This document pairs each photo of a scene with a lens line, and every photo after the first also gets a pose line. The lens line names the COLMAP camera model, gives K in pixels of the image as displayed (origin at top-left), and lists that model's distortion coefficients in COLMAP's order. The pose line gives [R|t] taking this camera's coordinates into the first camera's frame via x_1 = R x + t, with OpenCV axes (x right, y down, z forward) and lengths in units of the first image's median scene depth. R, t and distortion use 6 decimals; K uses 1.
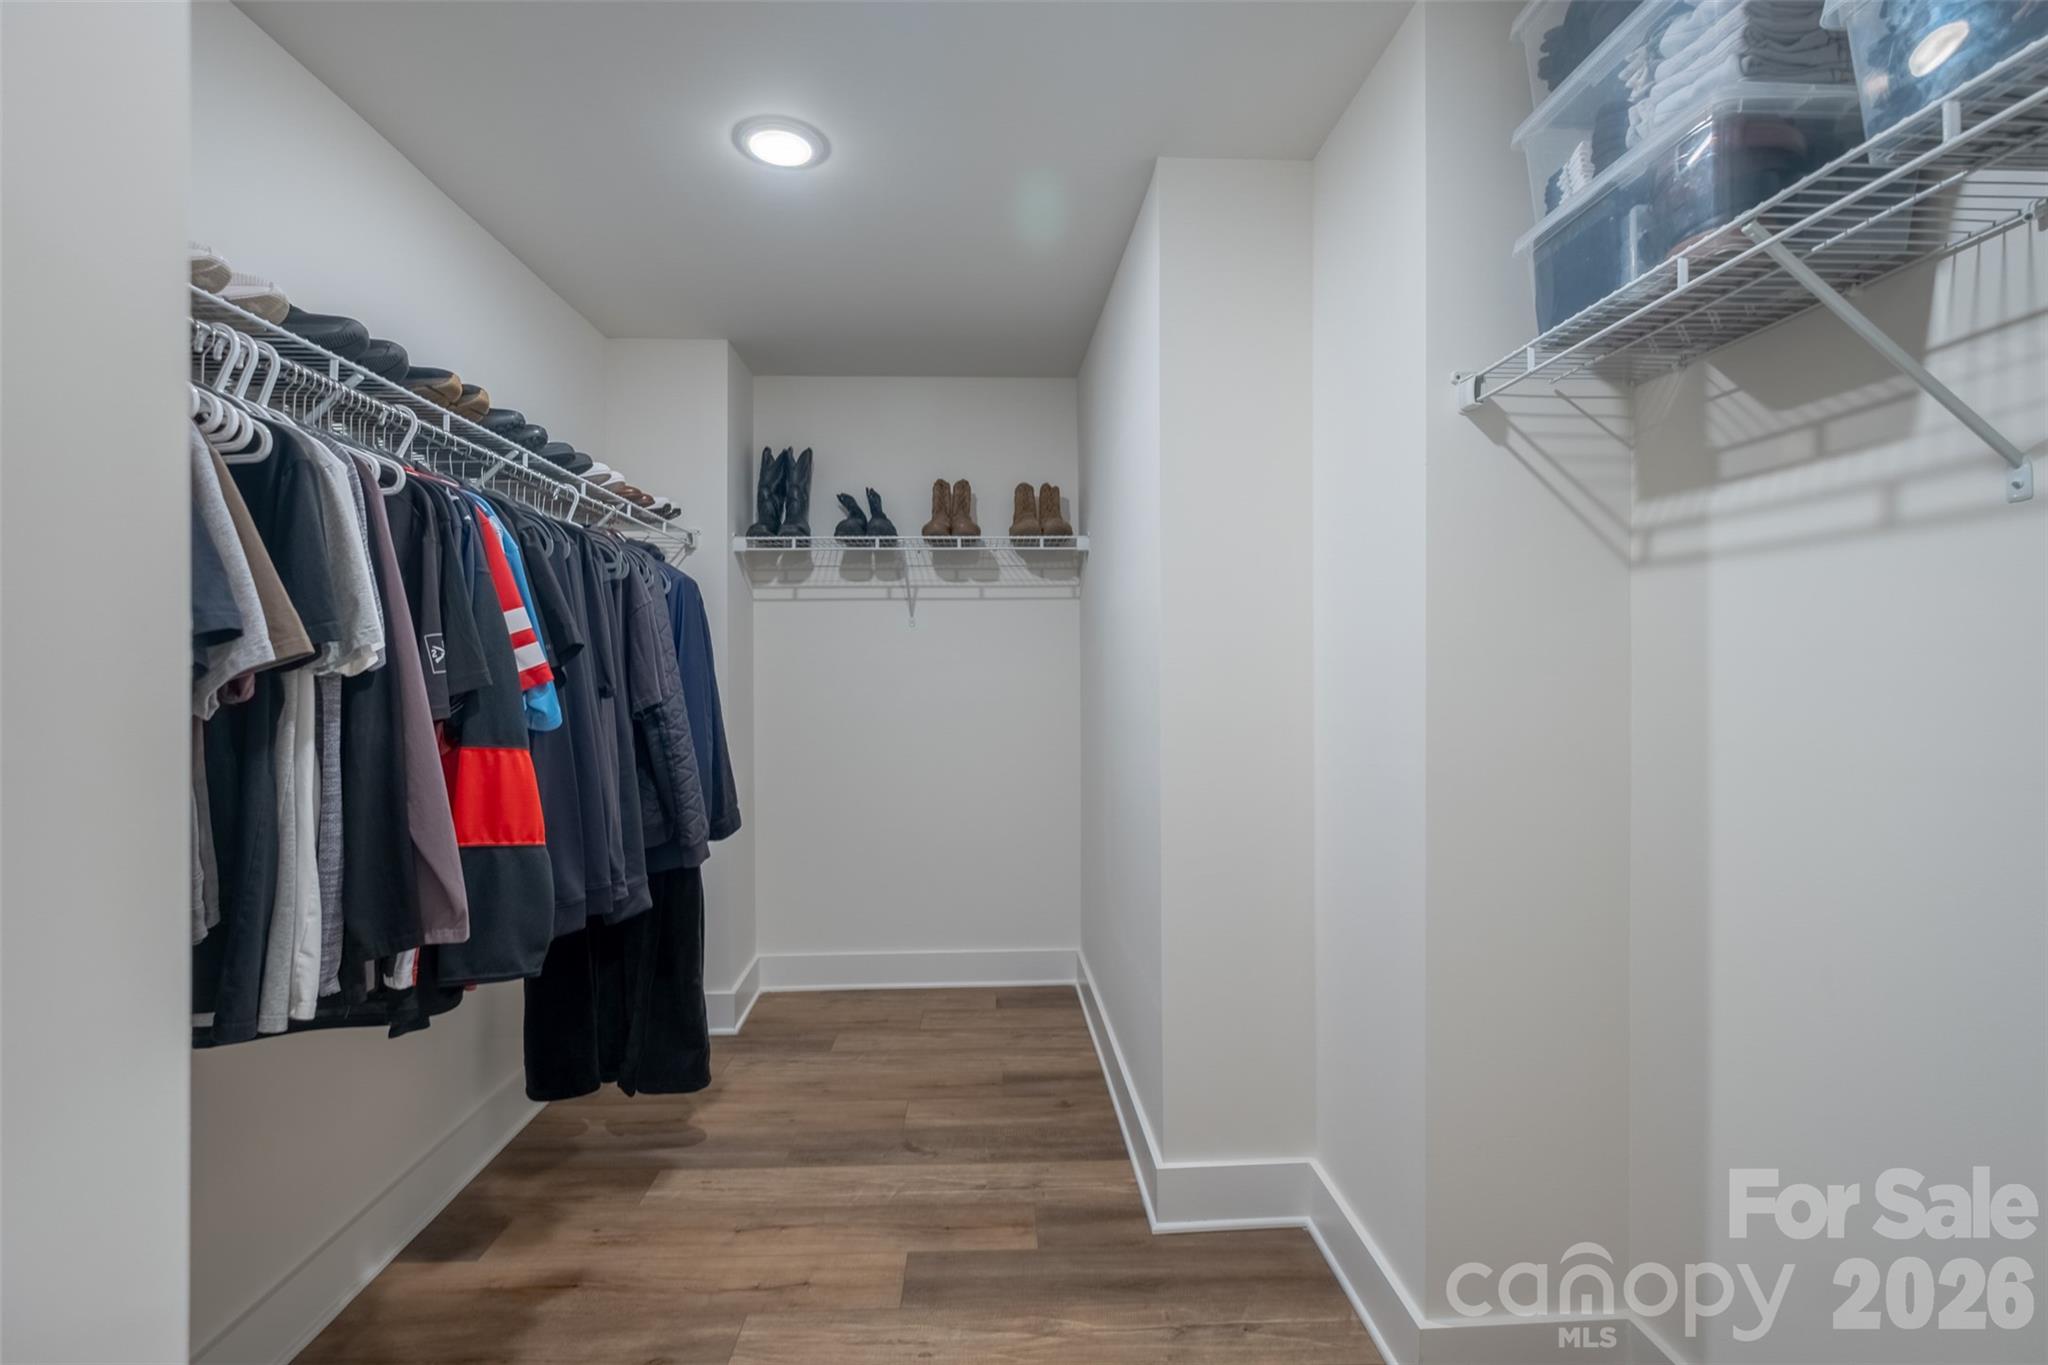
lens RADIAL K [[939.1, 0, 1026.8], [0, 939.1, 680.0], [0, 0, 1]] dist [0.004584, -0.000424]
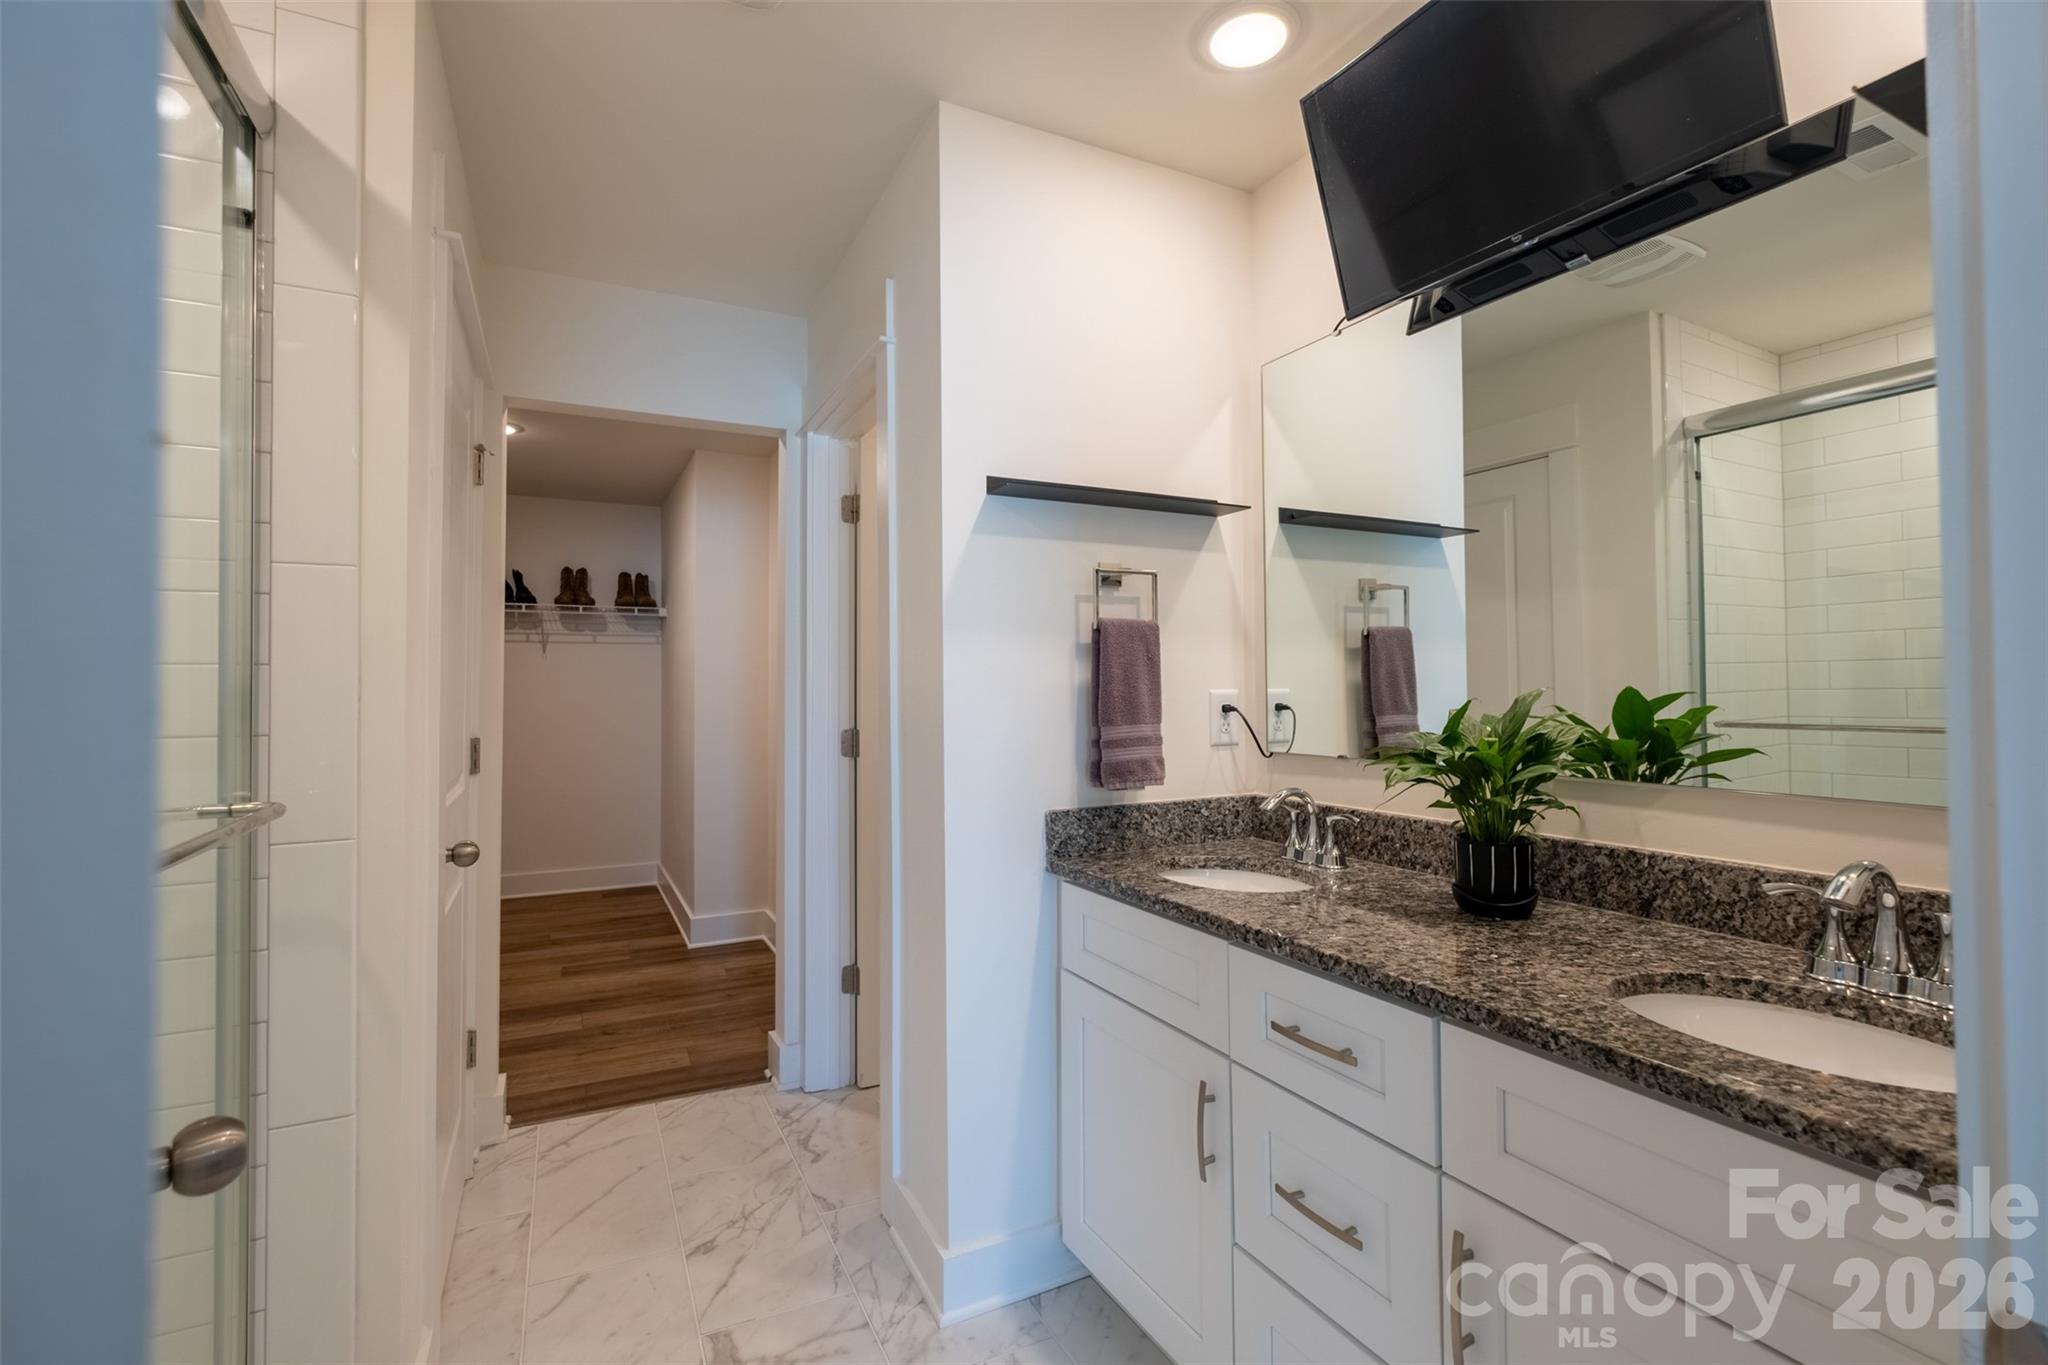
lens RADIAL K [[939.1, 0, 1037.5], [0, 939.1, 683.5], [0, 0, 1]] dist [0.004584, -0.000424]
pose [[0.913590, 0.009206, 0.406533, -0.010048], [-0.002780, 0.999862, -0.016395, 0.005059], [-0.406628, 0.013848, 0.913489, -0.765102]]
